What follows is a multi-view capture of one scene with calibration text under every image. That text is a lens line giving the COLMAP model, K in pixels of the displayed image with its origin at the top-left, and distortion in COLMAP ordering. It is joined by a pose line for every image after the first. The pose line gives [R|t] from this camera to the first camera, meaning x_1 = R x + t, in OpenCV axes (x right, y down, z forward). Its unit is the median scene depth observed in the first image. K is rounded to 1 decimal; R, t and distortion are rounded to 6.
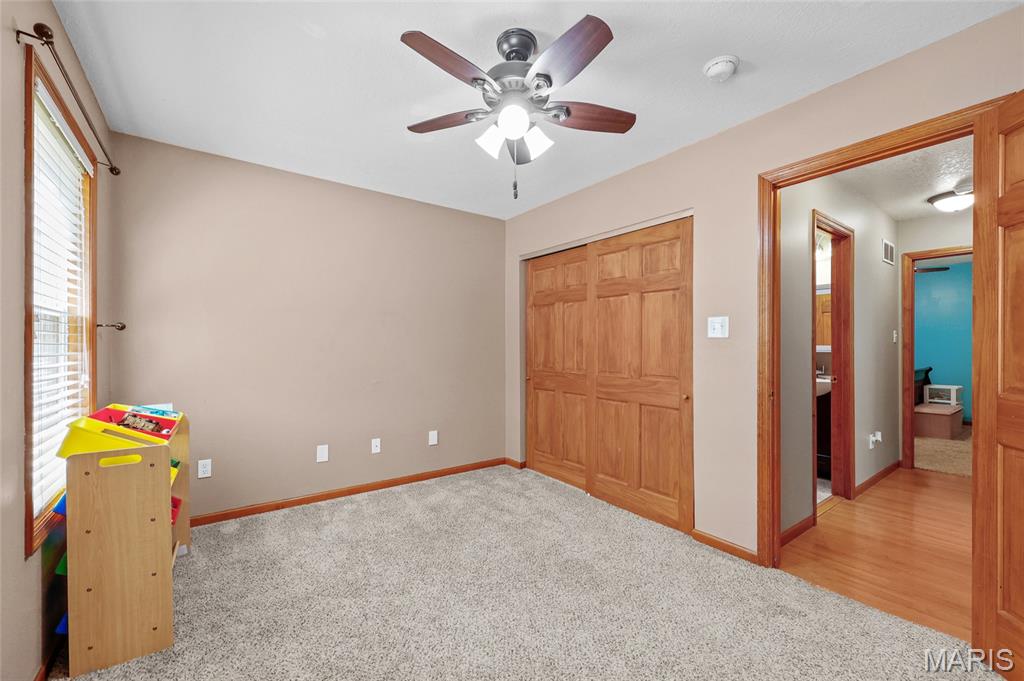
lens RADIAL K [[413.0, 0, 513.3], [0, 413.0, 346.7], [0, 0, 1]] dist [-0.000245, 0.000563]
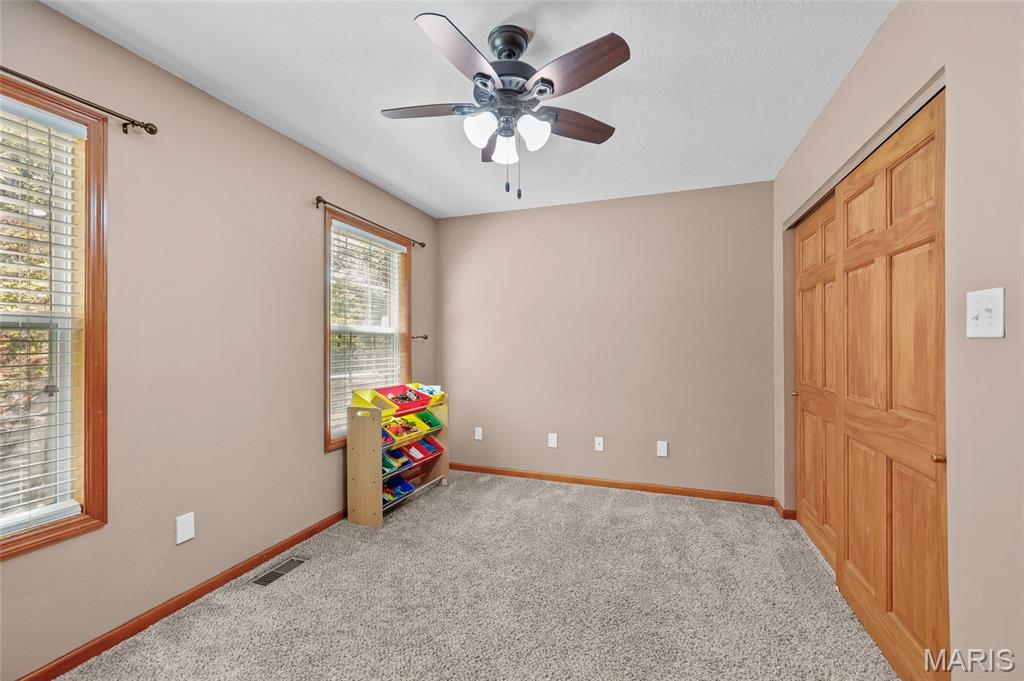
lens RADIAL K [[413.0, 0, 514.5], [0, 413.0, 342.9], [0, 0, 1]] dist [-0.000245, 0.000563]
pose [[0.560396, -0.005373, -0.828207, 0.466862], [0.002334, 0.999985, -0.004908, -0.011847], [0.828221, 0.000818, 0.560401, 0.268376]]
